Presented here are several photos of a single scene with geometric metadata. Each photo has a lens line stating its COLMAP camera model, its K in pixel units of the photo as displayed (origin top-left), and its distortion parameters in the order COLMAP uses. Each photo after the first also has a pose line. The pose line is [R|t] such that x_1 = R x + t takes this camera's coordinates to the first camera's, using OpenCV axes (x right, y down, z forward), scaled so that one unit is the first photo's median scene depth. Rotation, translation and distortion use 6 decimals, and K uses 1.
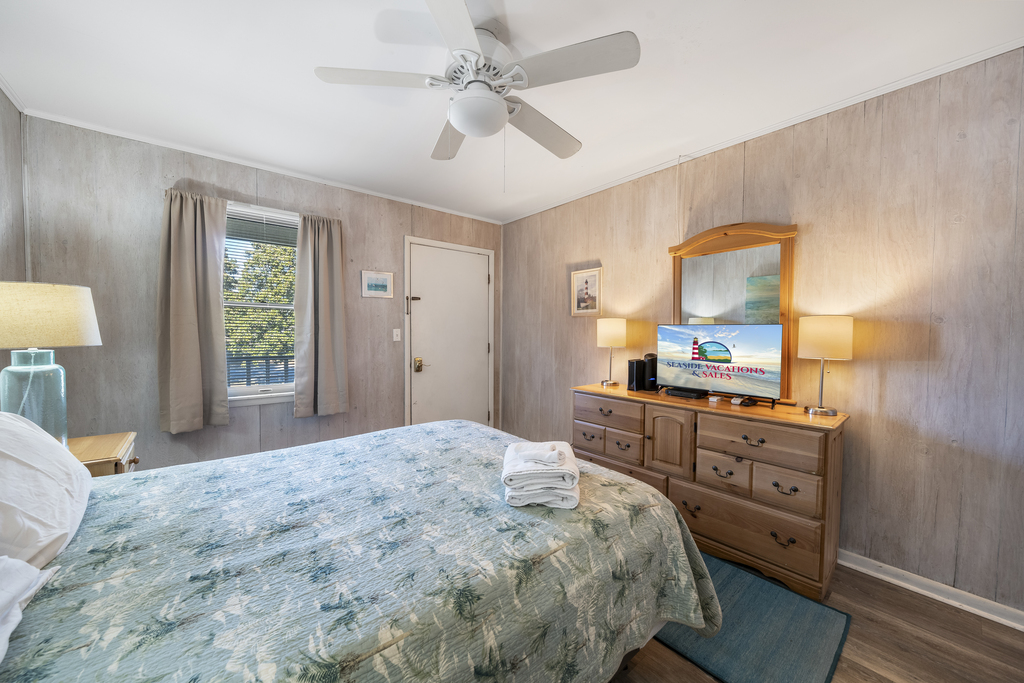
lens RADIAL K [[392.4, 0, 513.4], [0, 392.4, 326.2], [0, 0, 1]] dist [-0.008717, 0.000084]
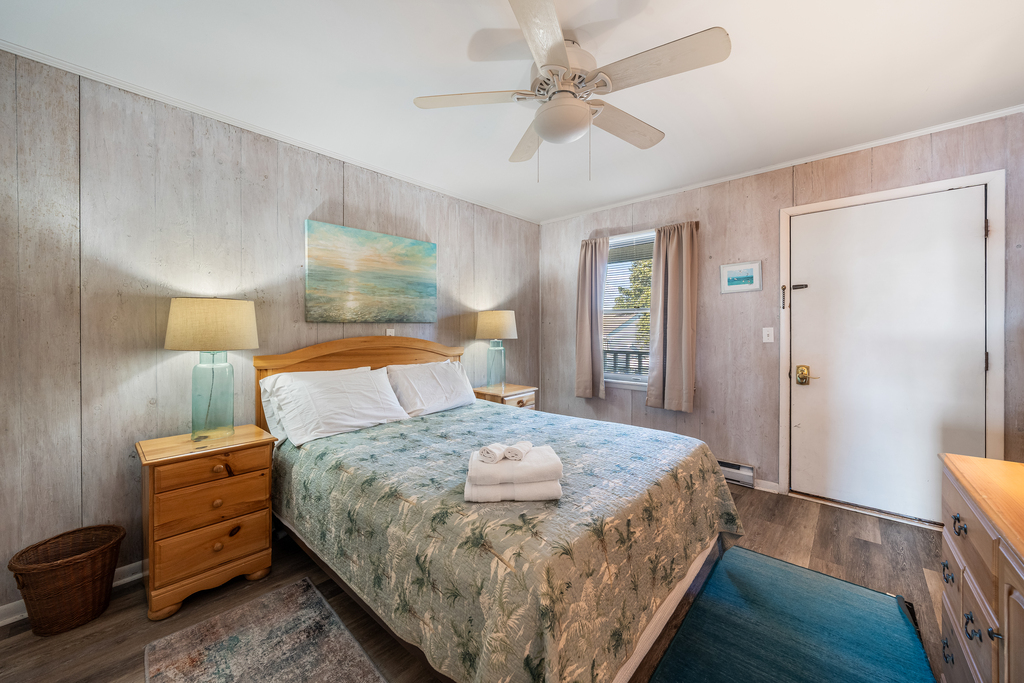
lens RADIAL K [[392.4, 0, 513.4], [0, 392.4, 326.2], [0, 0, 1]] dist [-0.008717, 0.000084]
pose [[0.107946, -0.017870, -0.993996, 0.596198], [0.017769, 0.999713, -0.016043, 0.009806], [0.993998, -0.015930, 0.108232, 0.504298]]
